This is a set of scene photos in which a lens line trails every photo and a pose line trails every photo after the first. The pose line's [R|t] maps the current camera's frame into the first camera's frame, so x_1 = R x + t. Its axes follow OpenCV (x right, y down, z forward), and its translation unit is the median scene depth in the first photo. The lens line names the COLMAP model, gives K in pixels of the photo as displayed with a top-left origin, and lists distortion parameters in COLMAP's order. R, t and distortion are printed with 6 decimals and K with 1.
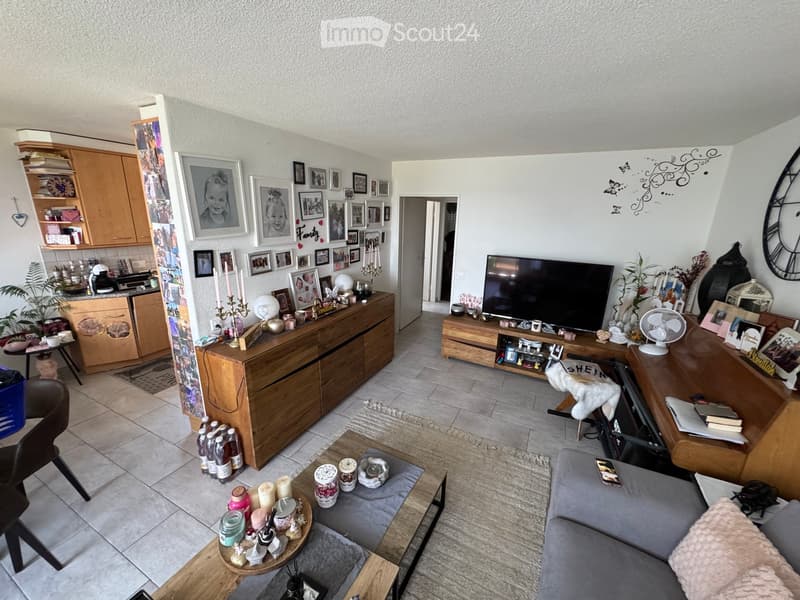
lens RADIAL K [[320.5, 0, 400.3], [0, 320.5, 298.8], [0, 0, 1]] dist [-0.003909, -0.000165]
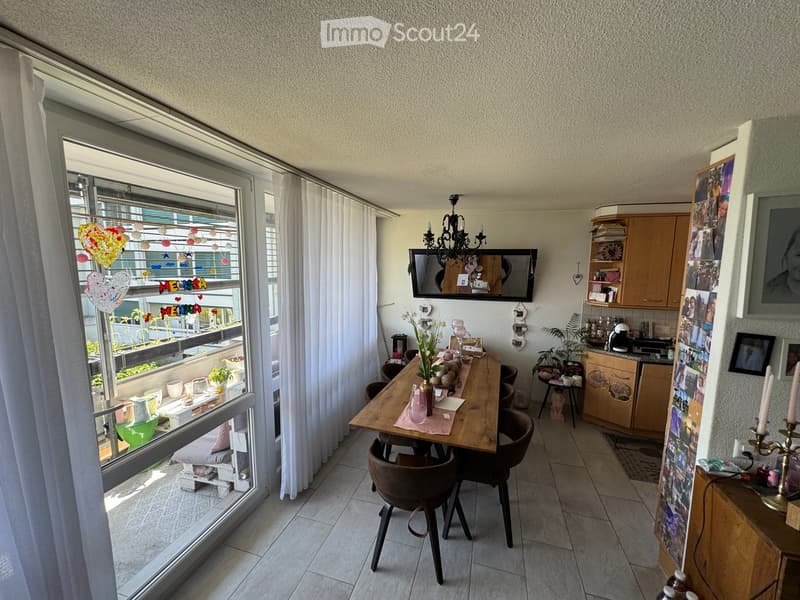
lens RADIAL K [[320.5, 0, 399.1], [0, 320.5, 300.5], [0, 0, 1]] dist [-0.003909, -0.000165]
pose [[0.173359, 0.093082, -0.980450, -0.083511], [-0.265776, 0.963010, 0.044433, -0.039586], [0.948319, 0.252877, 0.191686, 0.126659]]
